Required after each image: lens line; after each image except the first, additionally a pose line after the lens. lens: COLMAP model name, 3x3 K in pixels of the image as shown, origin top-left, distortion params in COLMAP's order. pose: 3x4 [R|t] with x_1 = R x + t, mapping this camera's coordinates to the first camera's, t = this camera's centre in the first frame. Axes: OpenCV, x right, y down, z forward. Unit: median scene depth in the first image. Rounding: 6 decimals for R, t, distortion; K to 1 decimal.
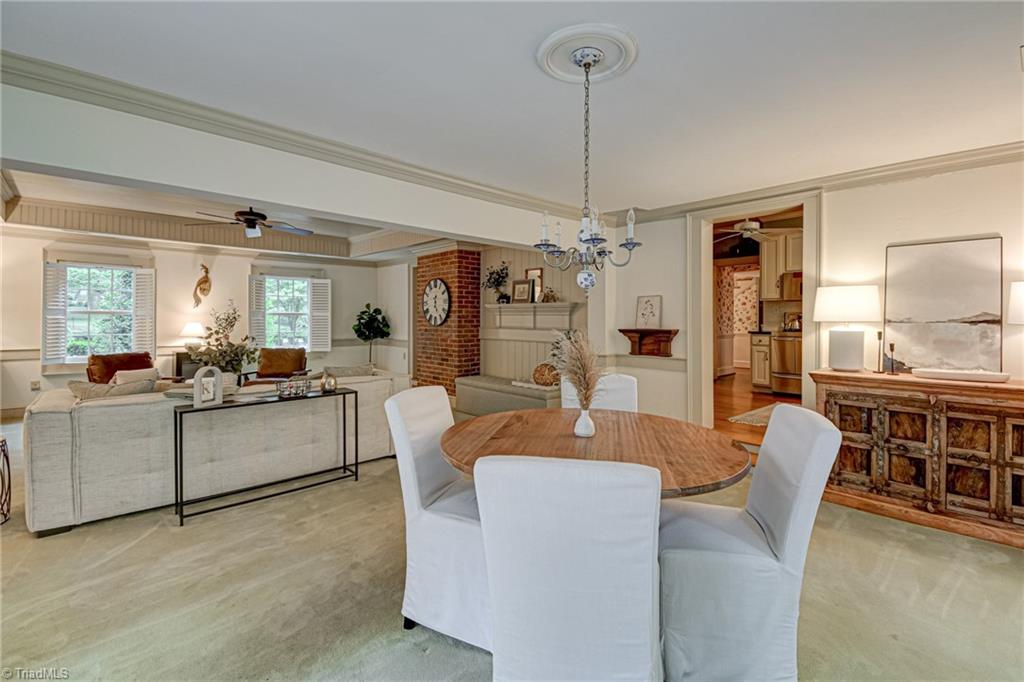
lens RADIAL K [[460.3, 0, 501.6], [0, 460.3, 321.8], [0, 0, 1]] dist [0.021587, -0.004135]
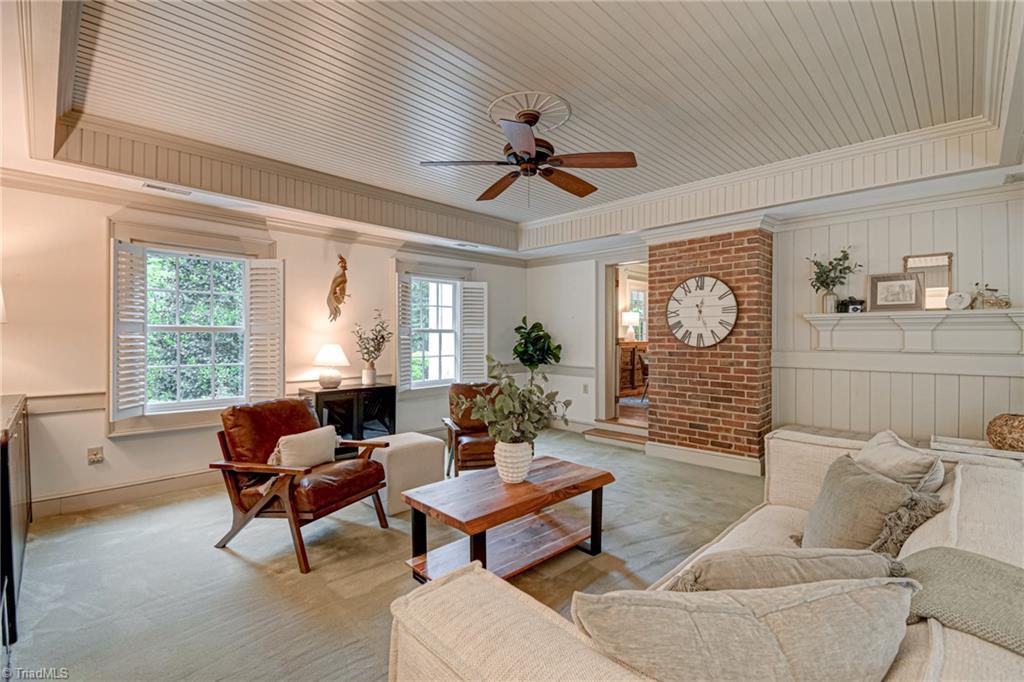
lens RADIAL K [[460.3, 0, 514.8], [0, 460.3, 340.7], [0, 0, 1]] dist [0.021587, -0.004135]
pose [[0.999091, -0.004728, 0.042354, -0.443116], [0.004678, 0.999988, 0.001275, -0.003104], [-0.042360, -0.001076, 0.999102, 0.354434]]
